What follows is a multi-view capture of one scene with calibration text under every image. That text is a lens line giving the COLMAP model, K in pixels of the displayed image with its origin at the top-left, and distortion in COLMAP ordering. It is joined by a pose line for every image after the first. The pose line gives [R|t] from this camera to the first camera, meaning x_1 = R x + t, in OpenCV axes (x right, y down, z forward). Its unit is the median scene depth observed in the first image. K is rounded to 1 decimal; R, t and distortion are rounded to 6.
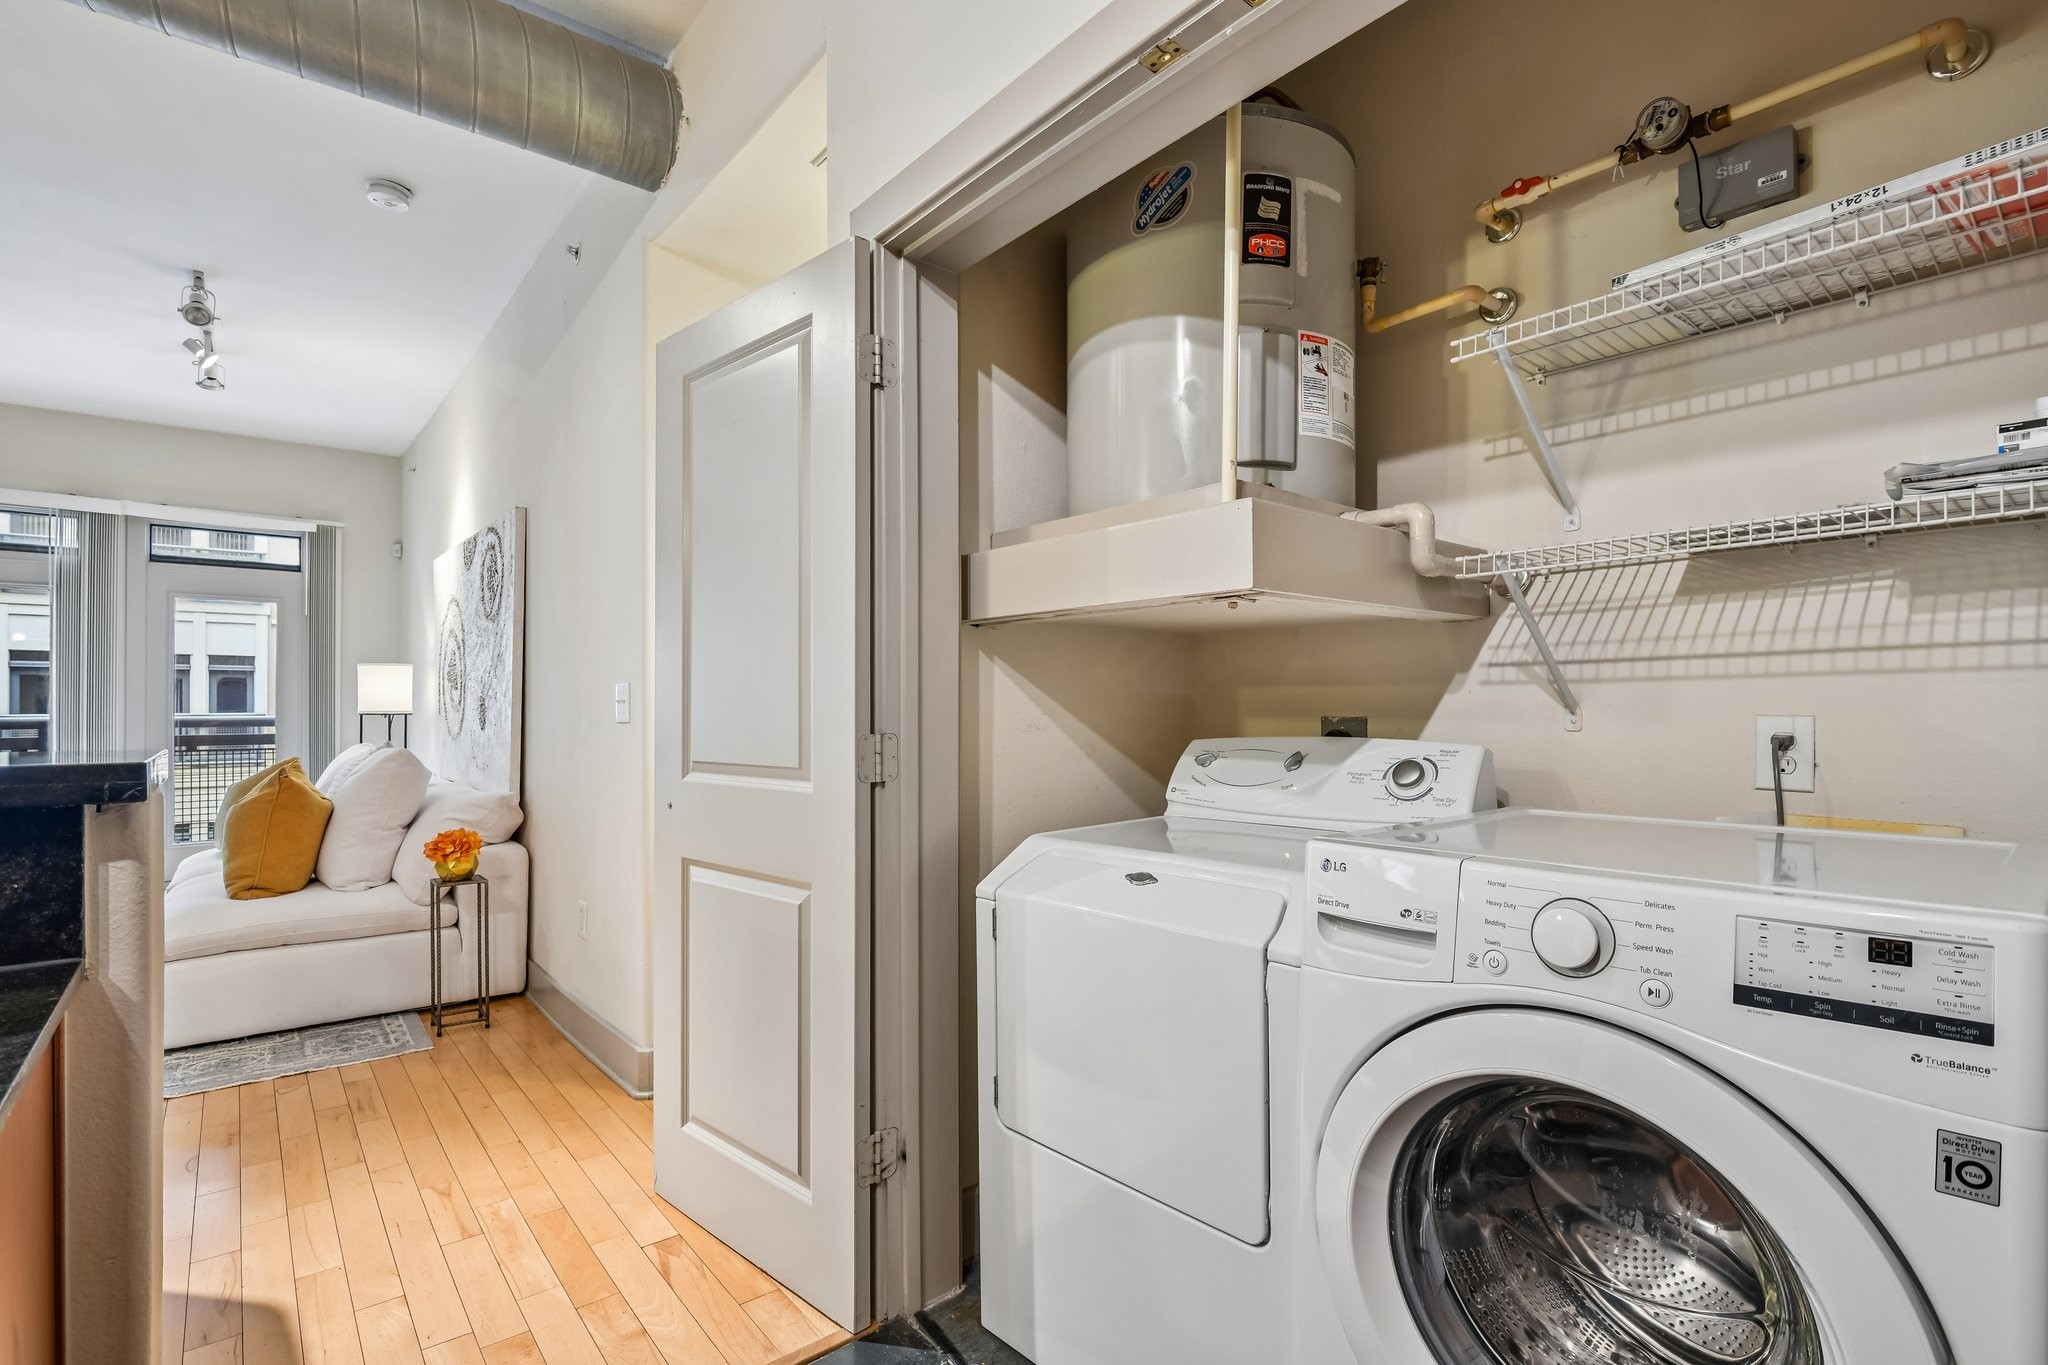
lens RADIAL K [[936.0, 0, 1002.4], [0, 936.0, 703.6], [0, 0, 1]] dist [-0.001488, -0.005971]
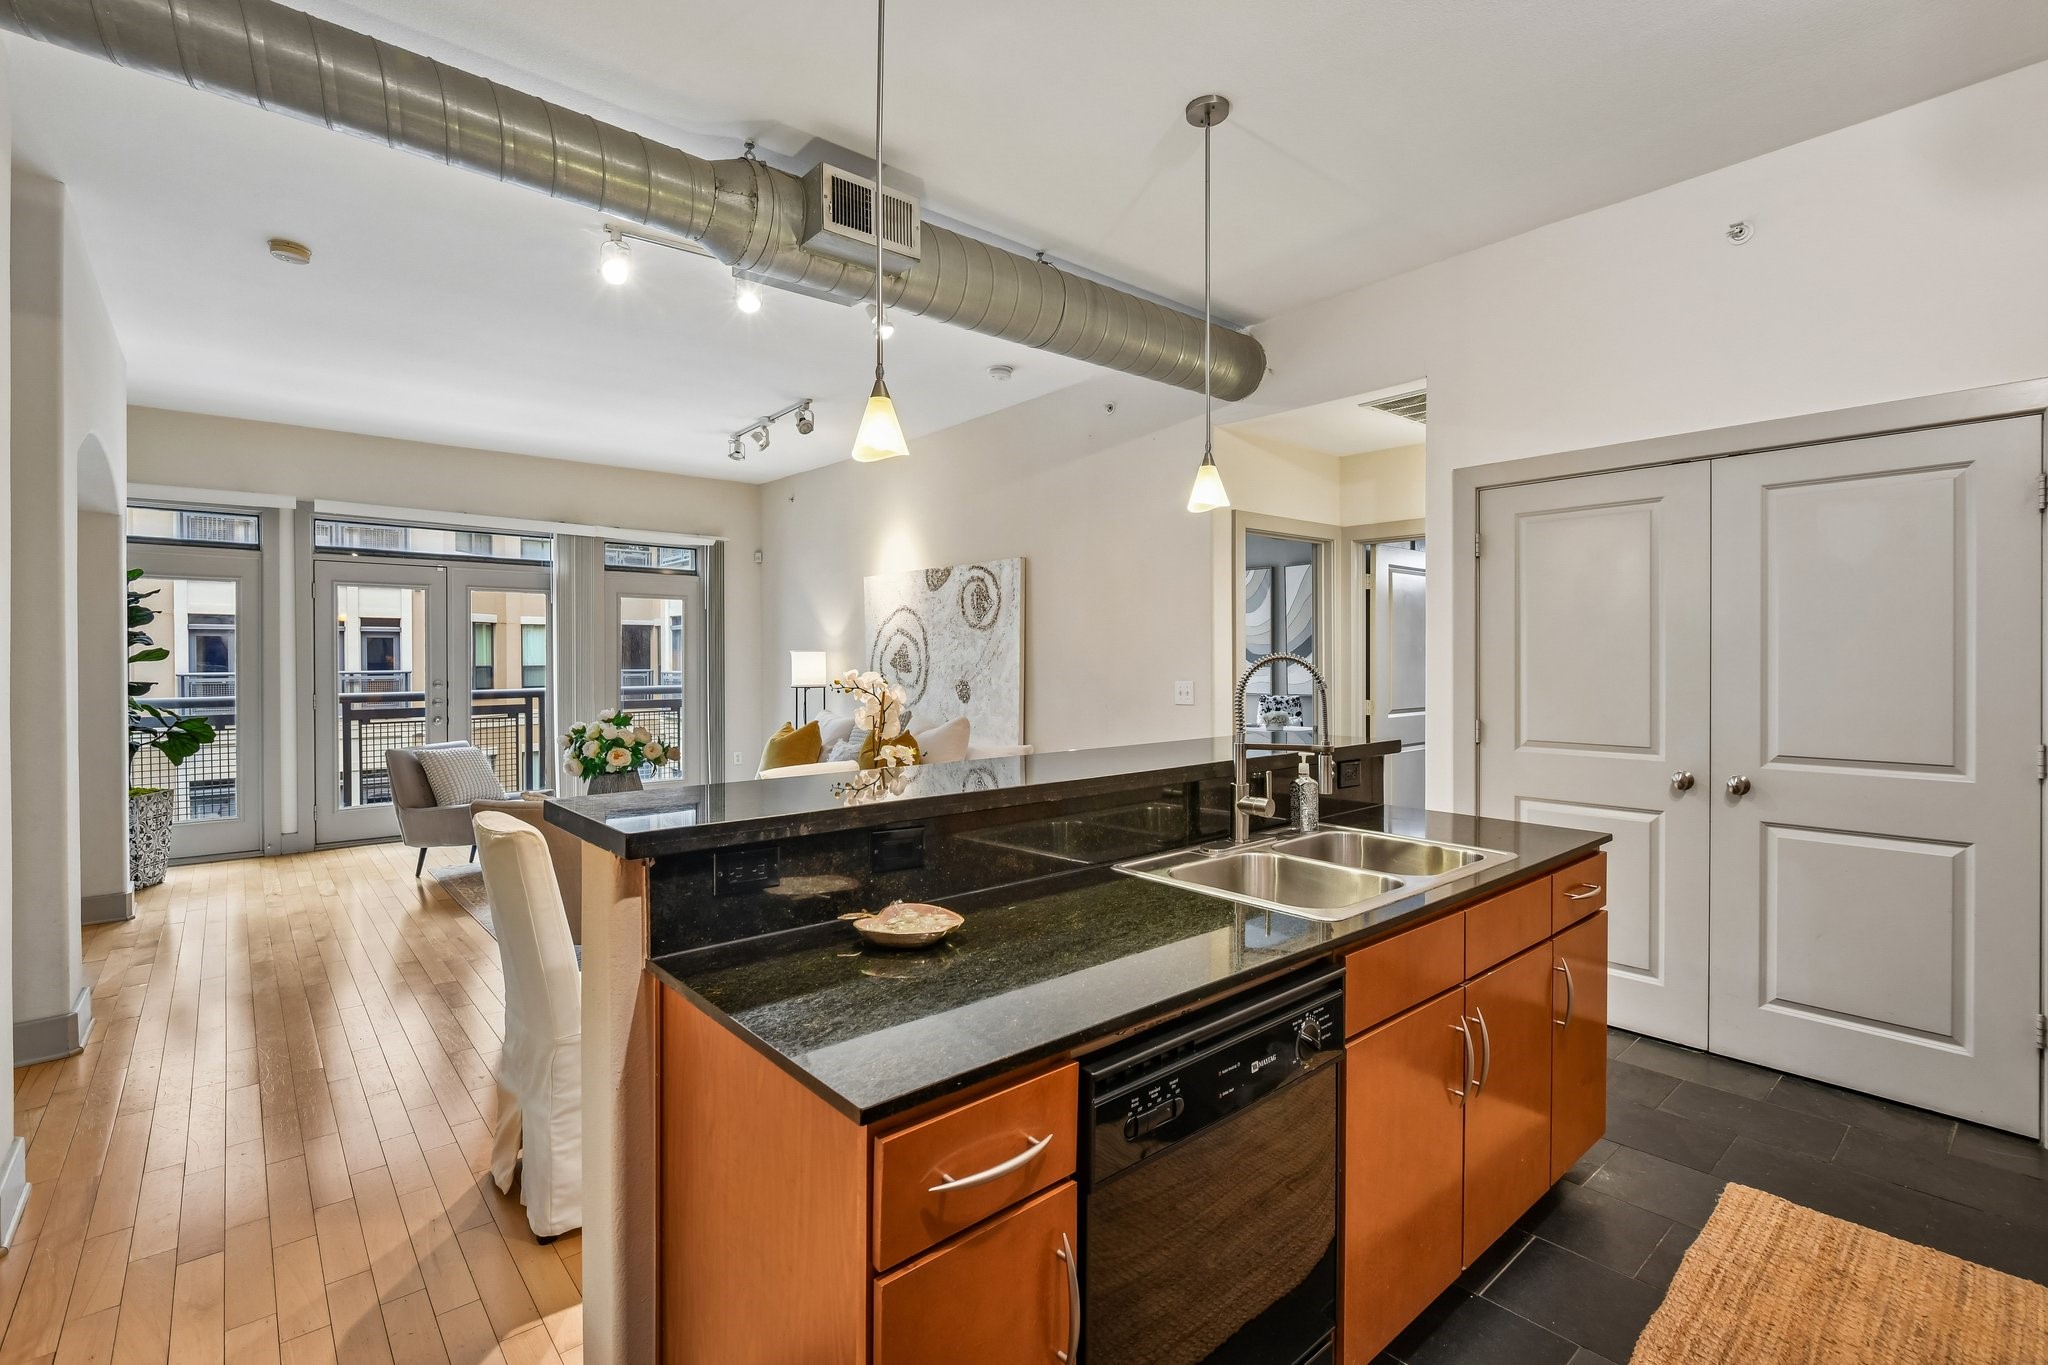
lens RADIAL K [[936.0, 0, 1011.2], [0, 936.0, 661.6], [0, 0, 1]] dist [-0.001488, -0.005971]
pose [[0.999975, -0.002390, 0.006623, -0.563276], [0.002317, 0.999936, 0.011044, -0.059675], [-0.006649, -0.011028, 0.999917, -0.522274]]
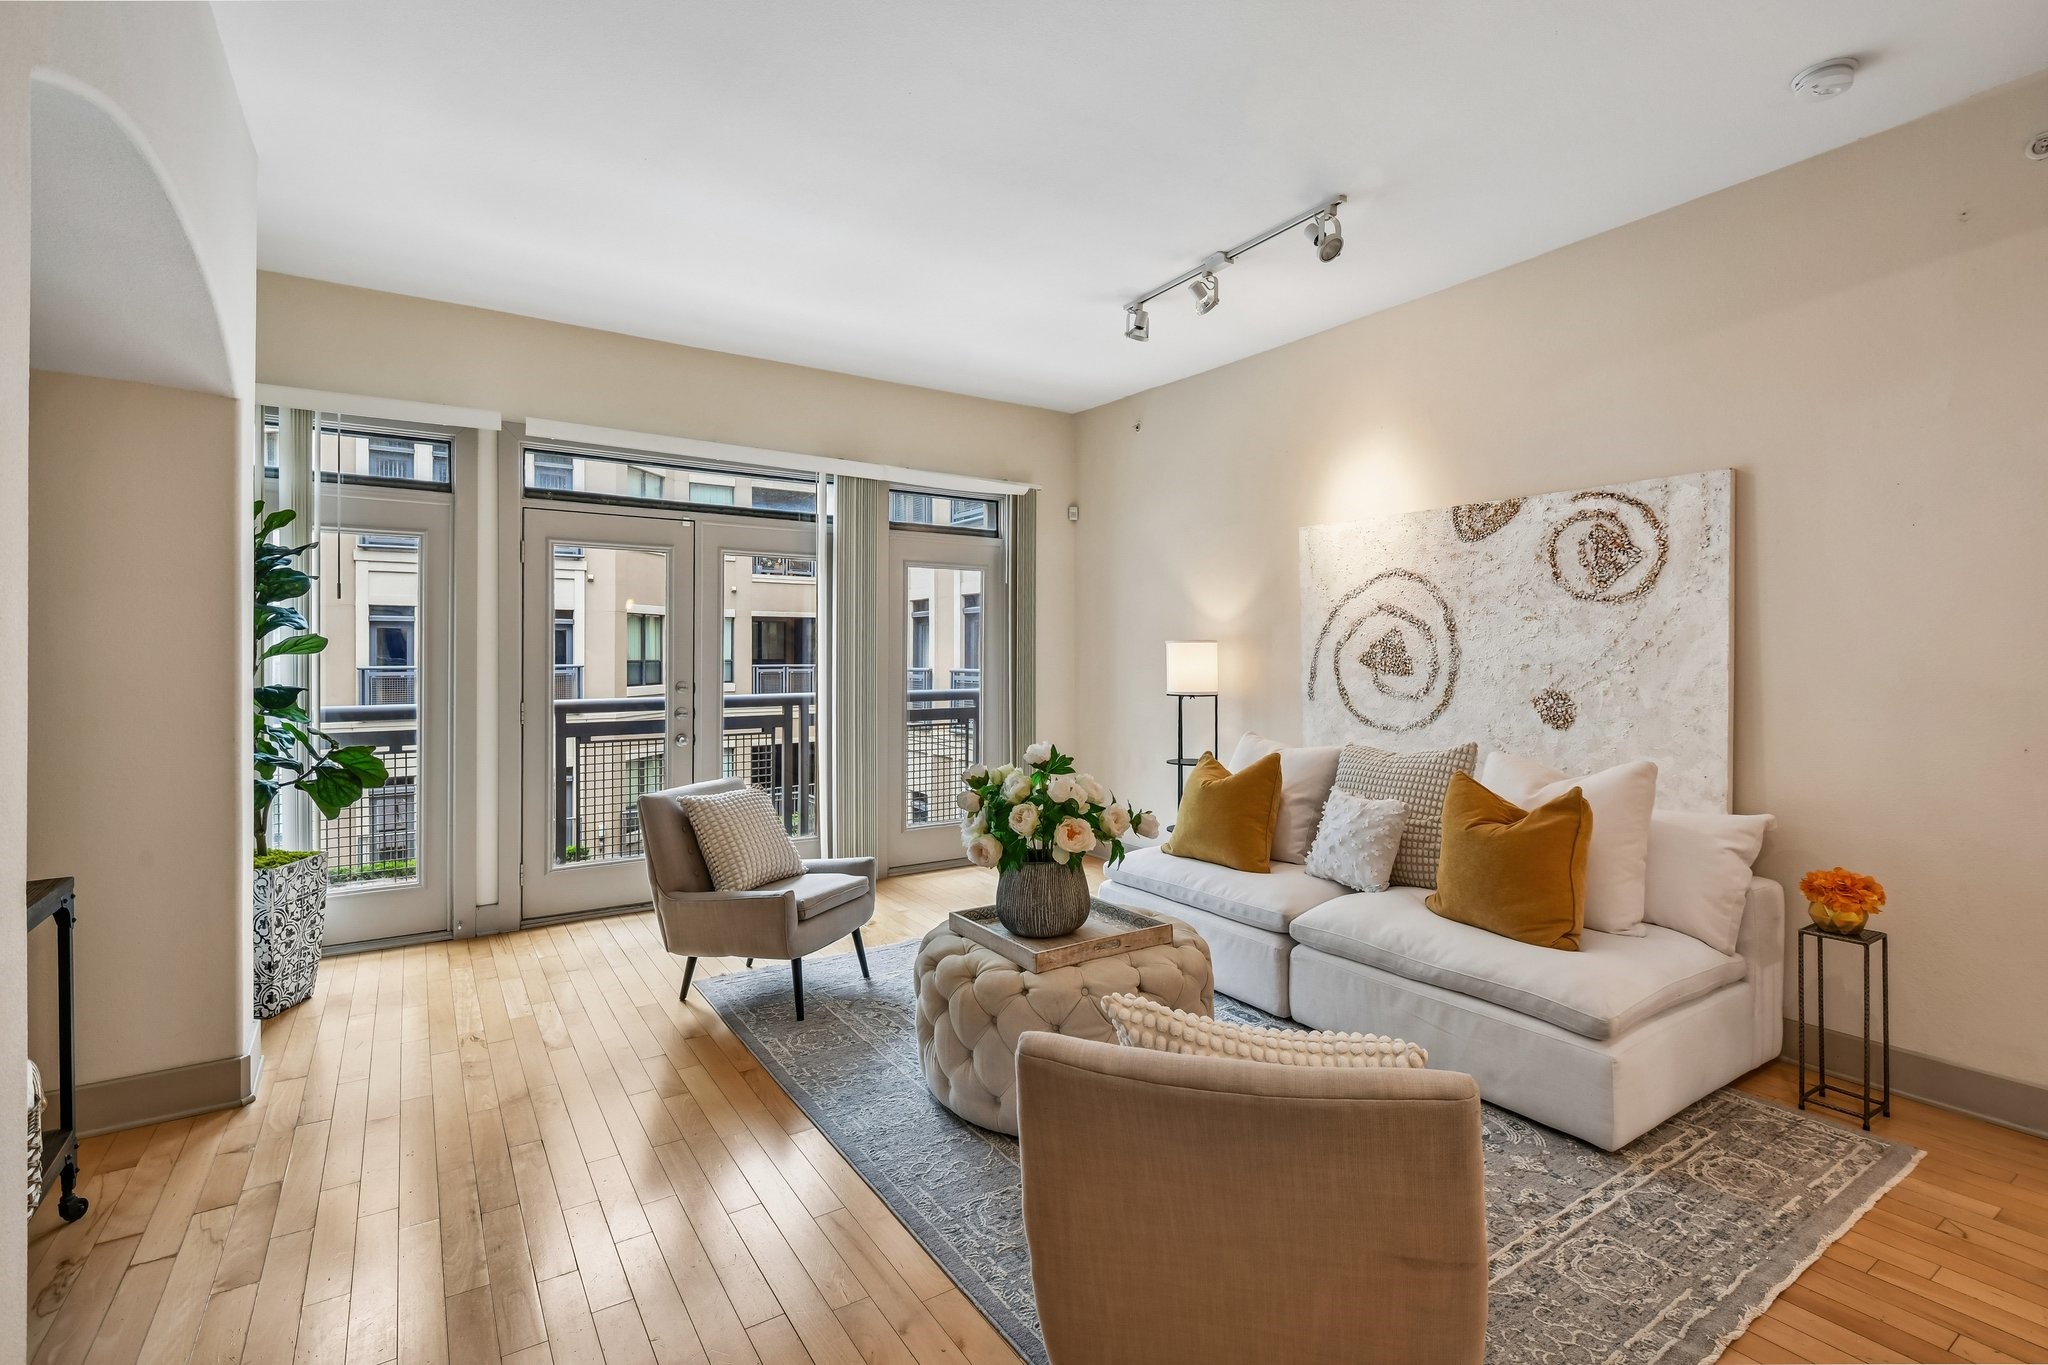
lens RADIAL K [[936.0, 0, 1007.9], [0, 936.0, 650.9], [0, 0, 1]] dist [-0.001488, -0.005971]
pose [[0.992457, -0.000049, -0.122594, -1.085748], [0.000638, 0.999988, 0.004766, -0.053967], [0.122593, -0.004808, 0.992445, 0.112686]]
